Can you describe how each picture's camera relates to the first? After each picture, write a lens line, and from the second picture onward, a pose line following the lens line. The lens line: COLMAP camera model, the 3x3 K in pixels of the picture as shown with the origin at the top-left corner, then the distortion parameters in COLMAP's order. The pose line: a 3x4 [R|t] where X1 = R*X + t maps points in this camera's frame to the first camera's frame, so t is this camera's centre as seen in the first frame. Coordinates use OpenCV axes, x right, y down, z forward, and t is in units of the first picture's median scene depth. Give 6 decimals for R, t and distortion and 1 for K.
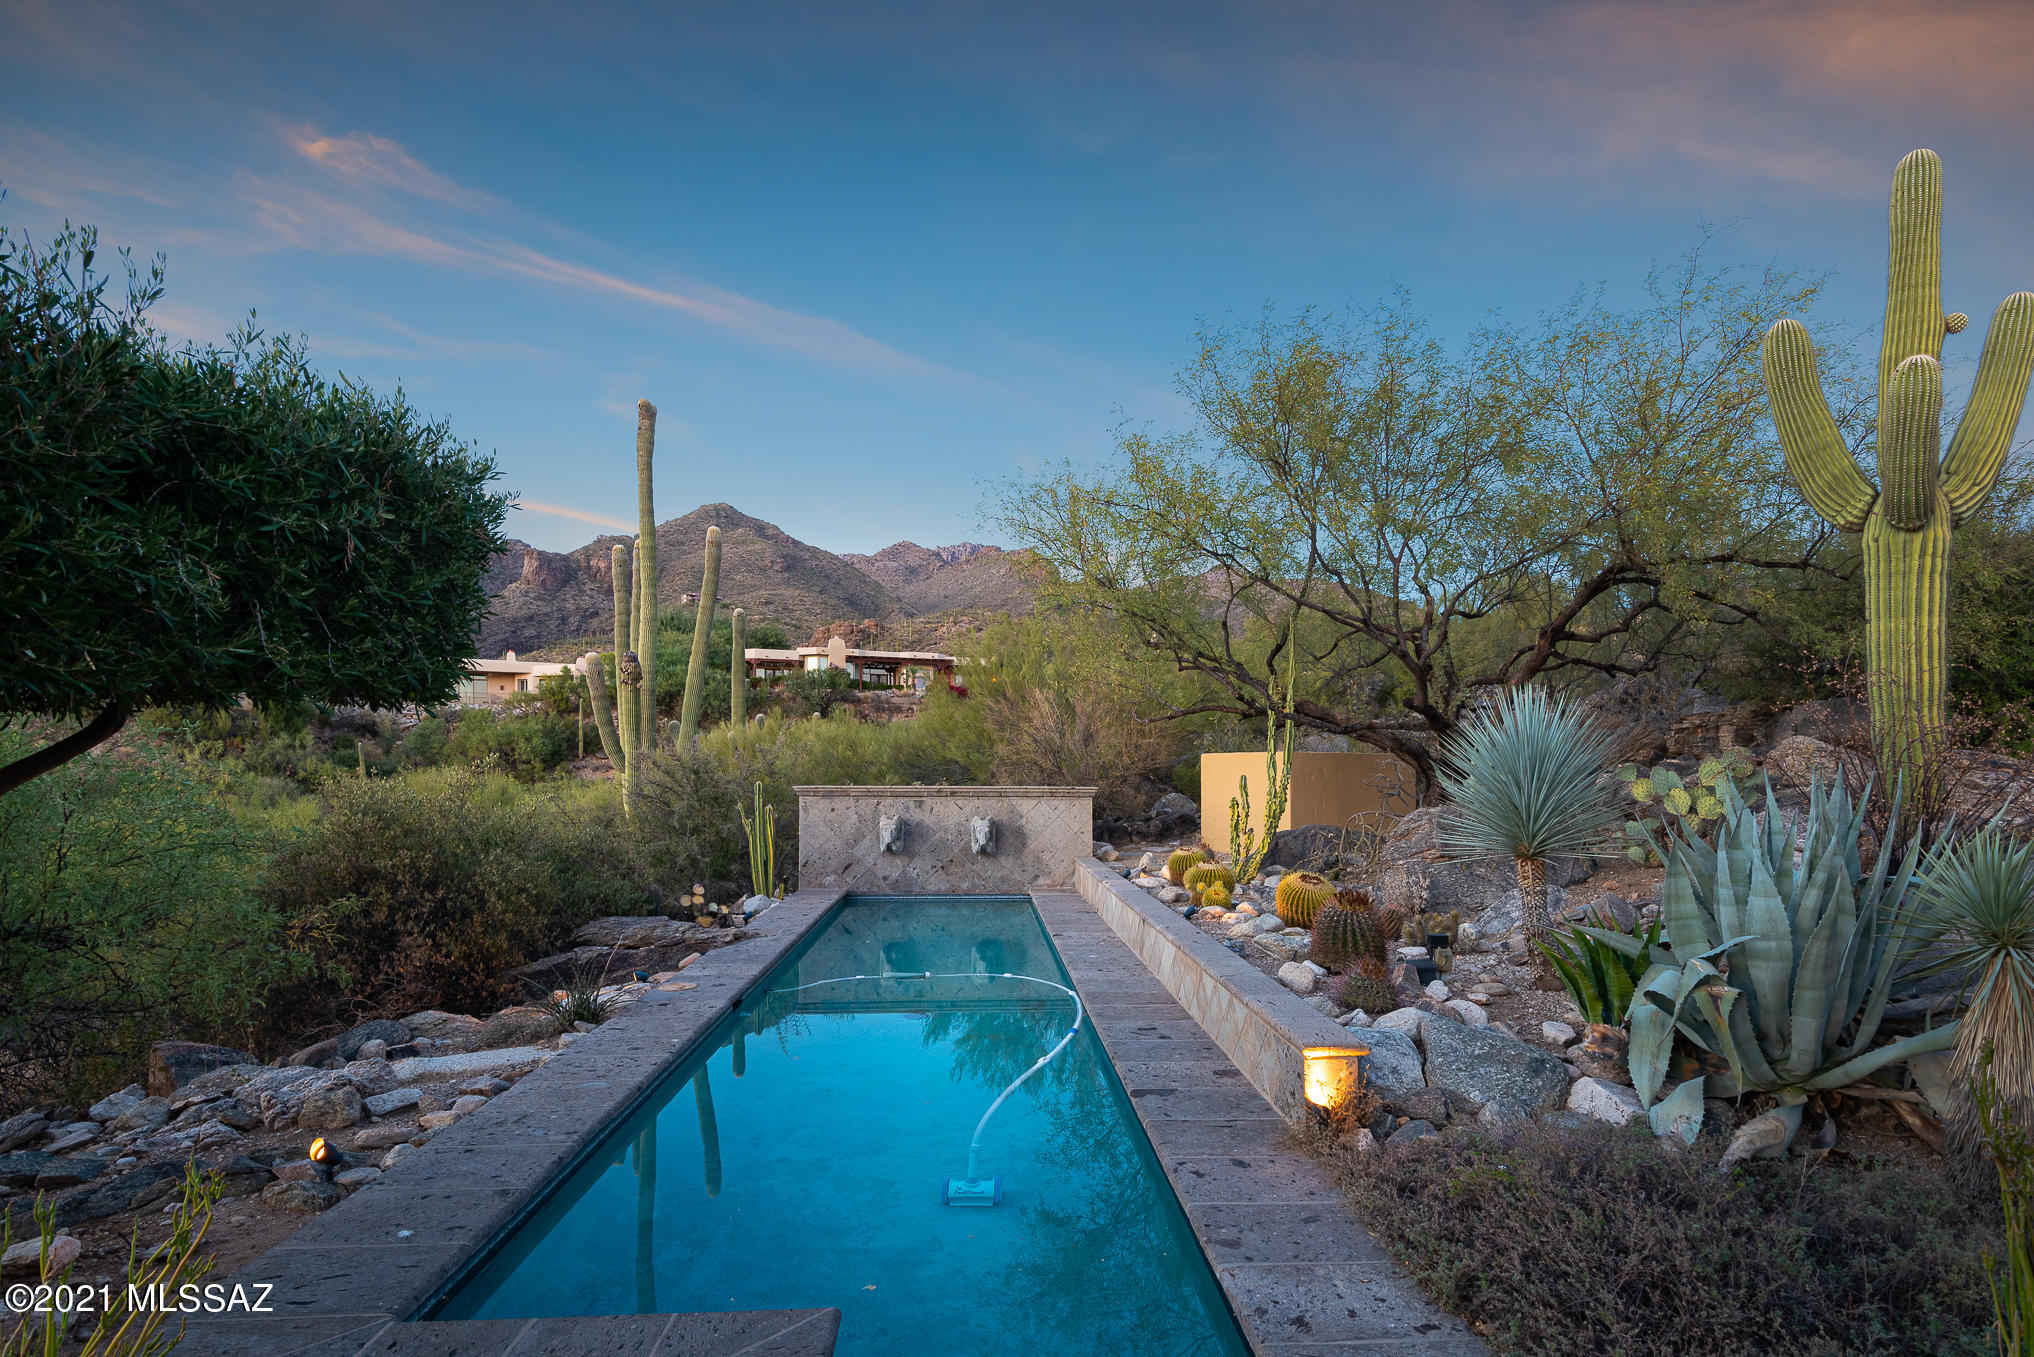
lens RADIAL K [[1029.1, 0, 1015.7], [0, 1029.1, 693.7], [0, 0, 1]] dist [0.018475, -0.000224]
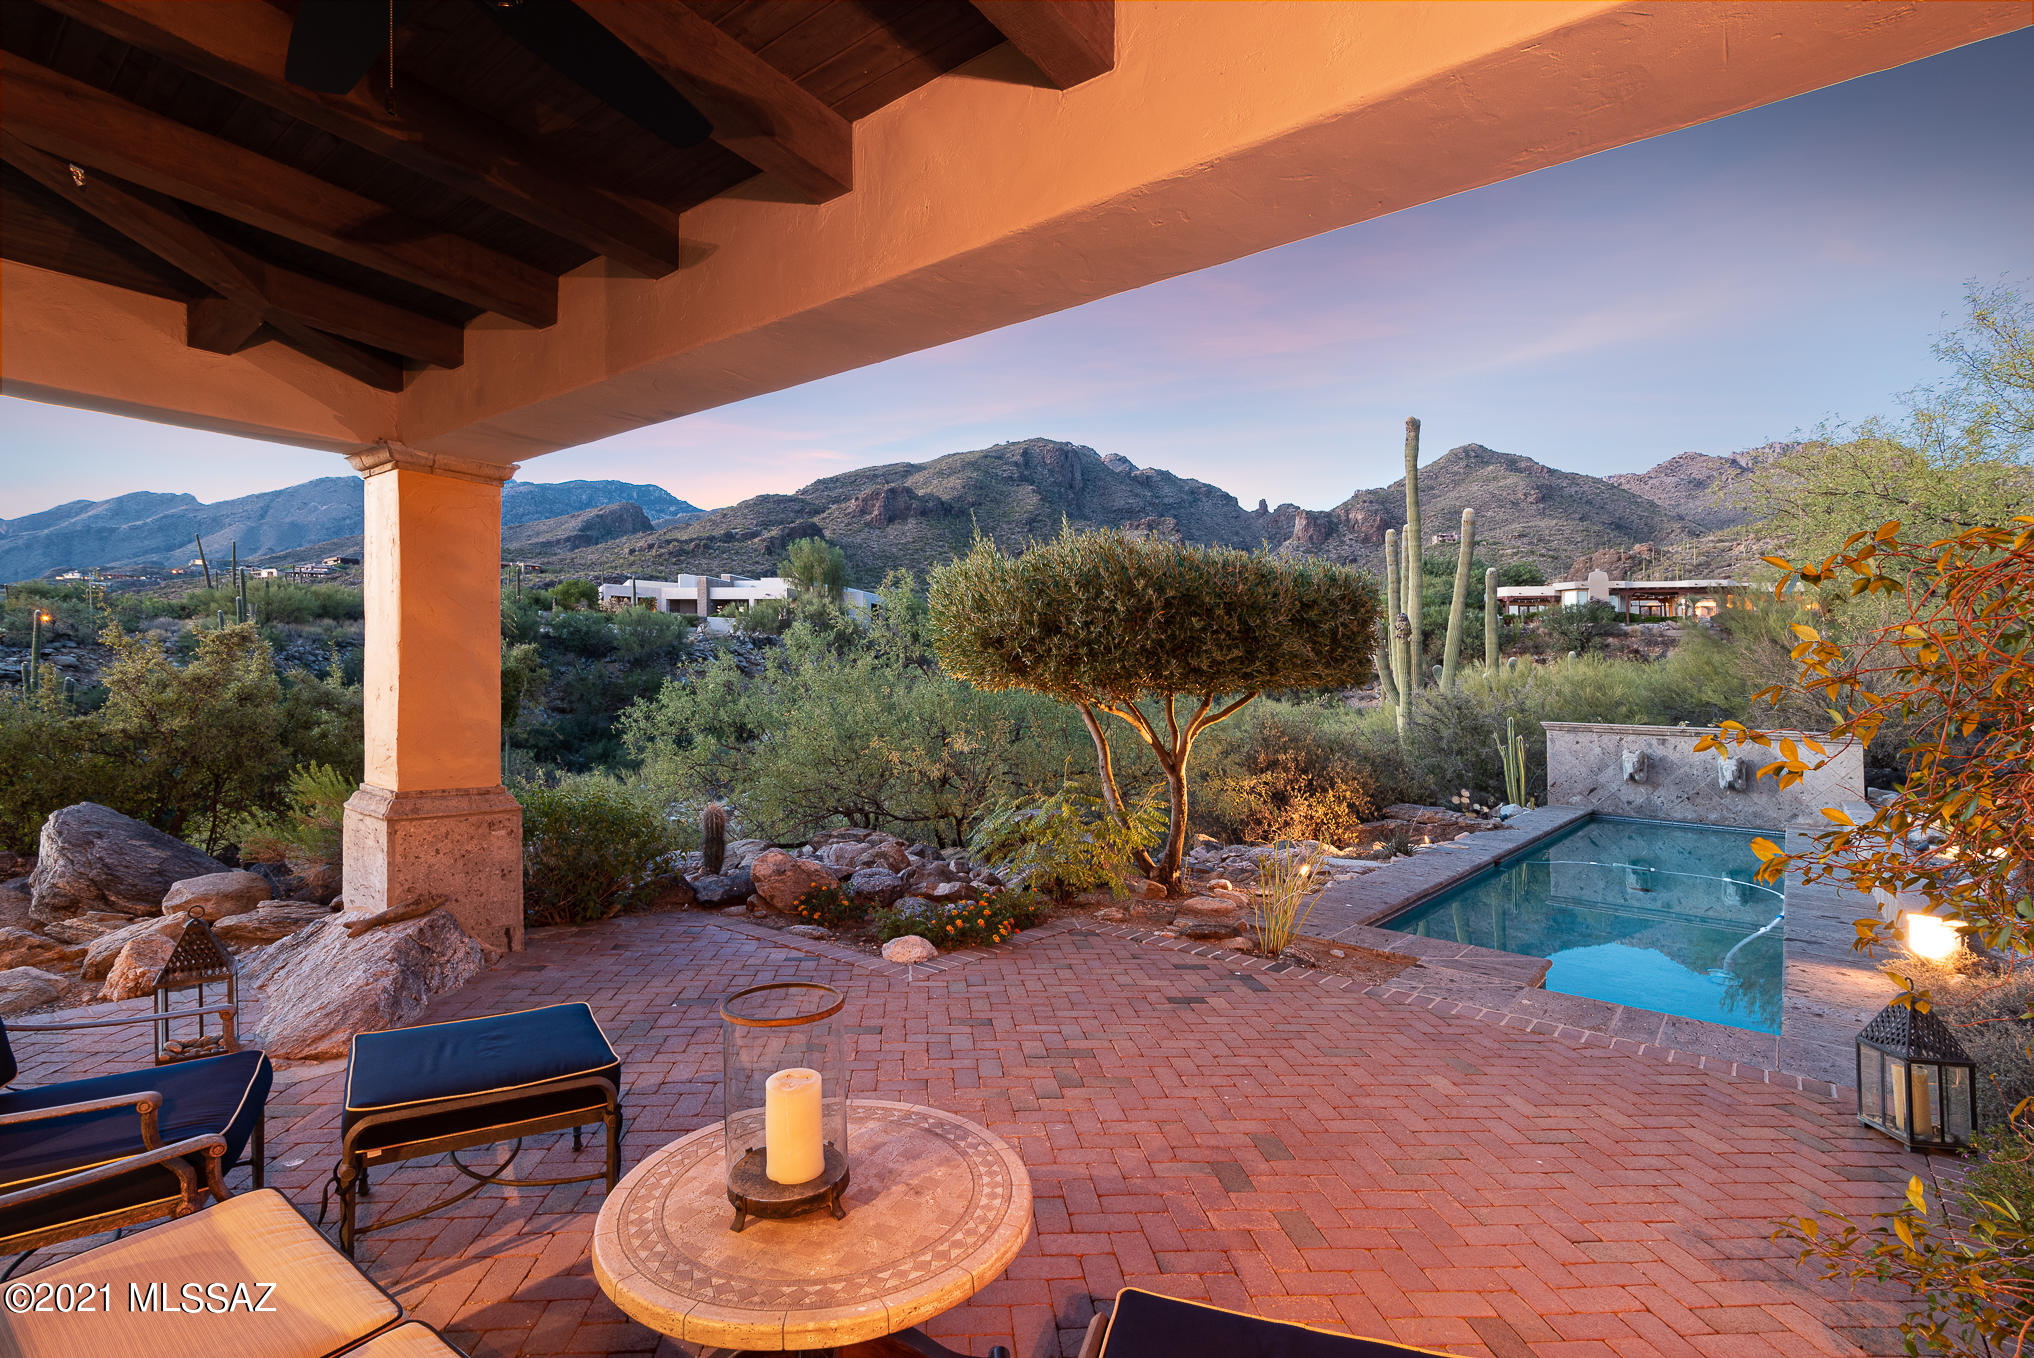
lens RADIAL K [[959.4, 0, 1024.6], [0, 959.4, 644.4], [0, 0, 1]] dist [0.002699, -0.002316]
pose [[0.754633, -0.012296, -0.656032, 0.060018], [0.023581, 0.999687, 0.008388, -0.022420], [0.655723, -0.021800, 0.754687, -0.226326]]
